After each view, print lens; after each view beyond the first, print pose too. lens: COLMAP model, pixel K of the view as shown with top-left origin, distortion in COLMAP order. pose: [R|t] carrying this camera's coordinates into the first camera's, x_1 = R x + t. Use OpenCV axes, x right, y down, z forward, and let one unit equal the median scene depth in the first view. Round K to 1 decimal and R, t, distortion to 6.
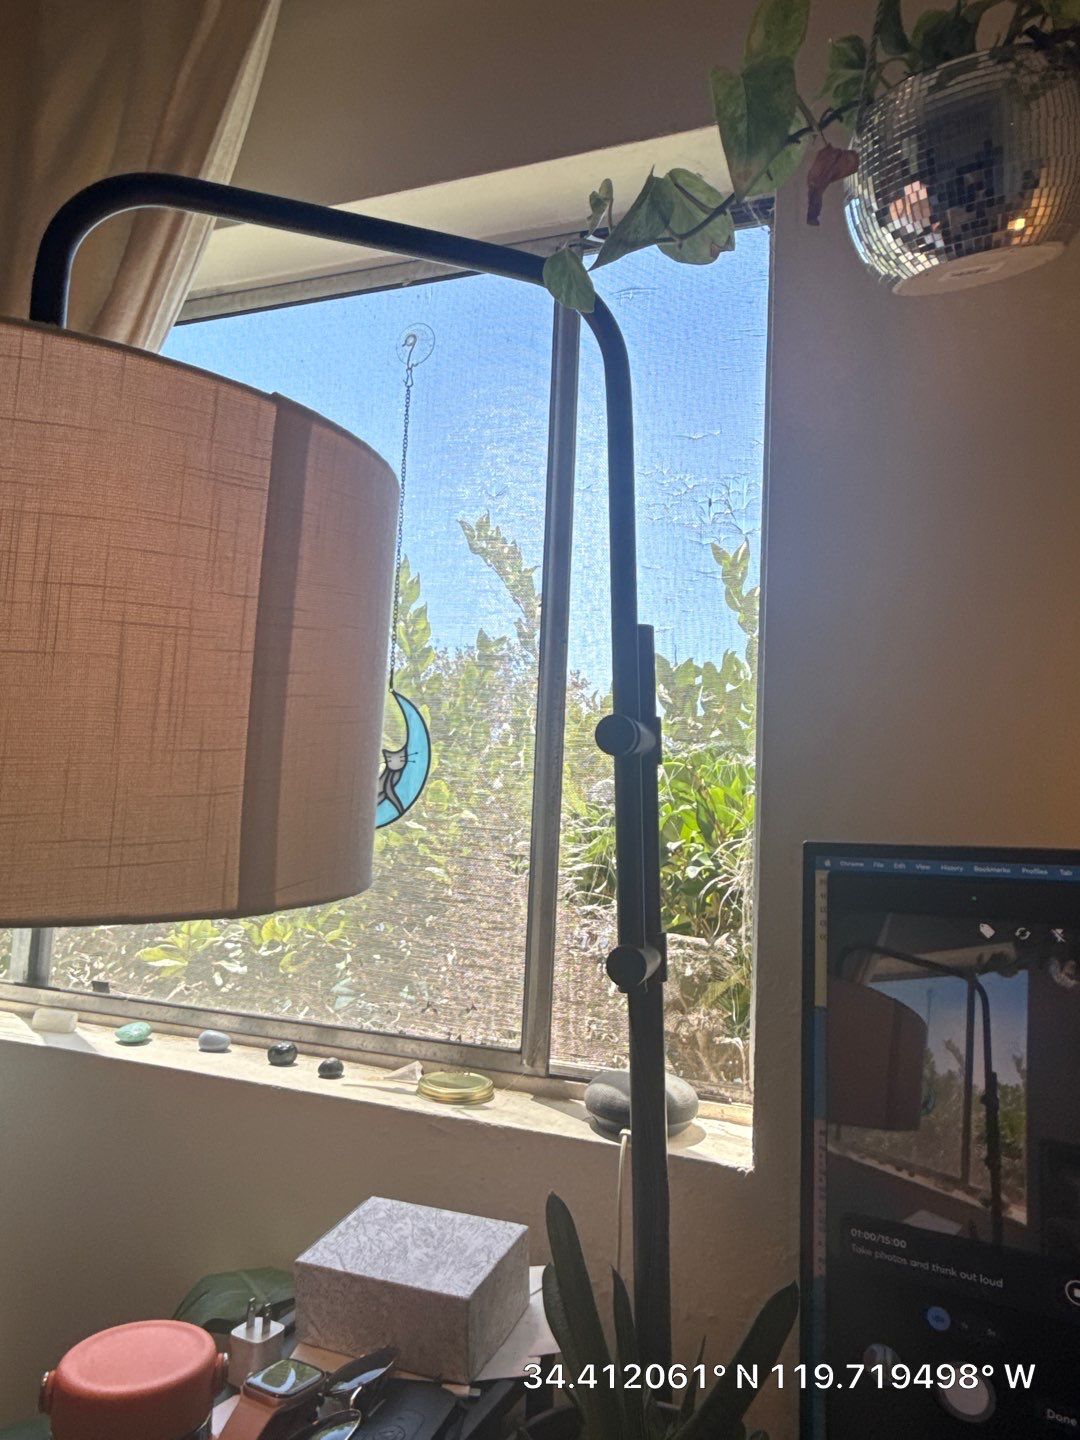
lens RADIAL K [[1005.4, 0, 540.0], [0, 1005.4, 727.0], [0, 0, 1]] dist [-0.002372, 0.000772]
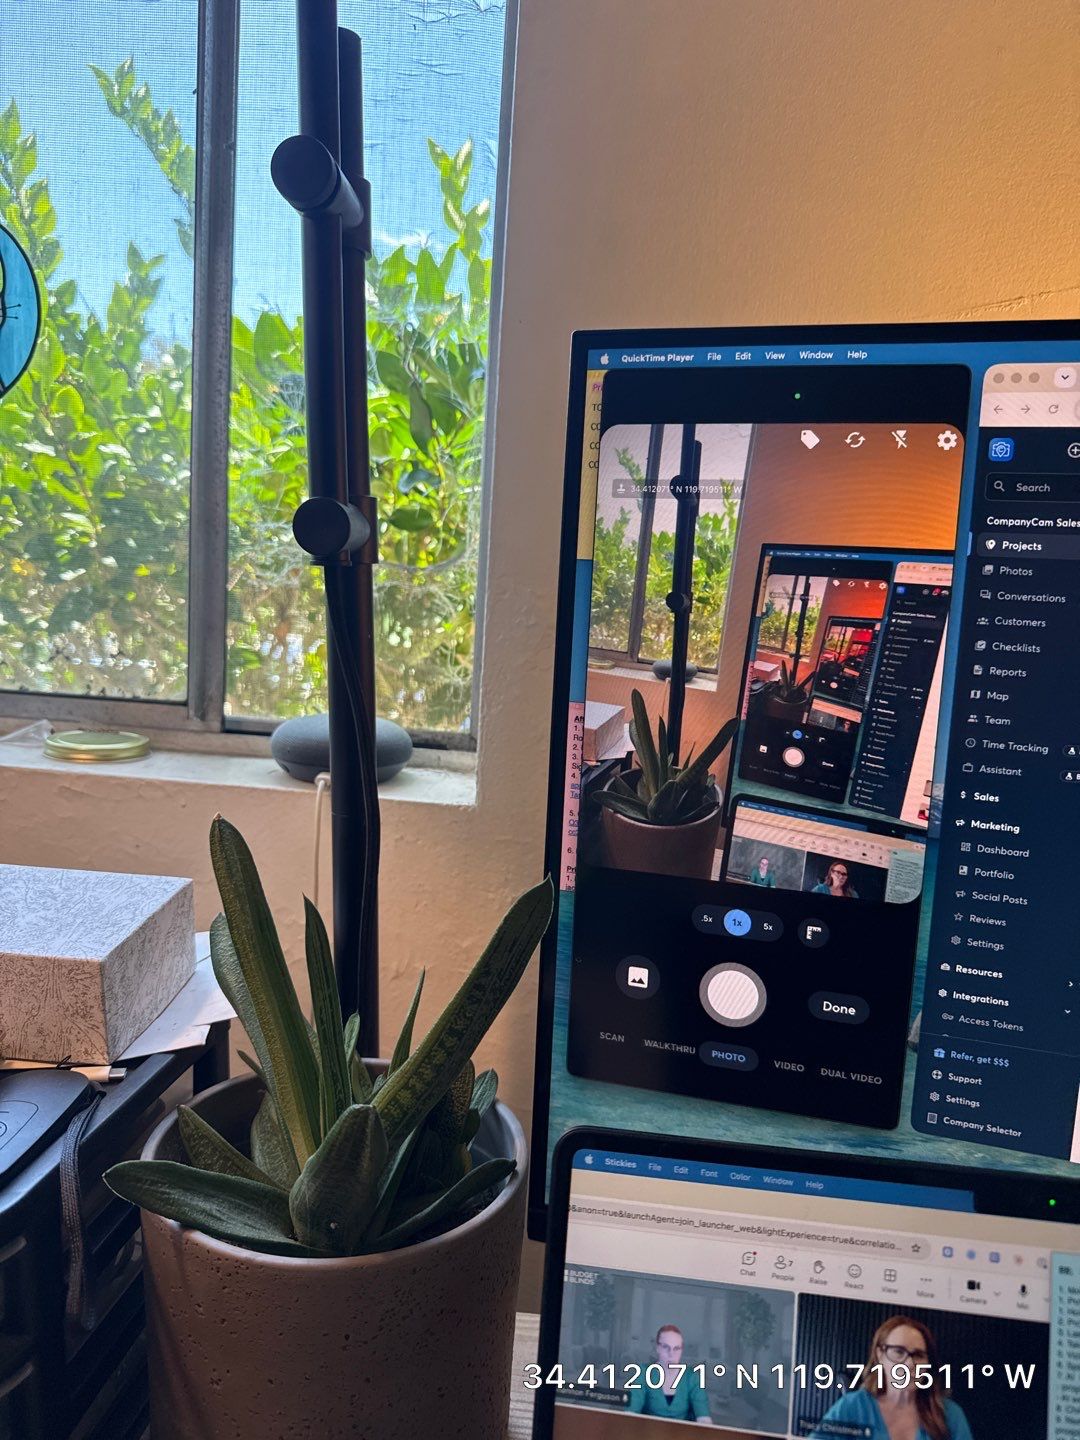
lens RADIAL K [[1042.5, 0, 537.5], [0, 1042.5, 734.6], [0, 0, 1]] dist [-0.013723, -0.006869]
pose [[0.959000, -0.026727, 0.282144, 0.021017], [-0.046592, 0.967130, 0.249977, 0.185567], [-0.279551, -0.252874, 0.926232, 0.227937]]
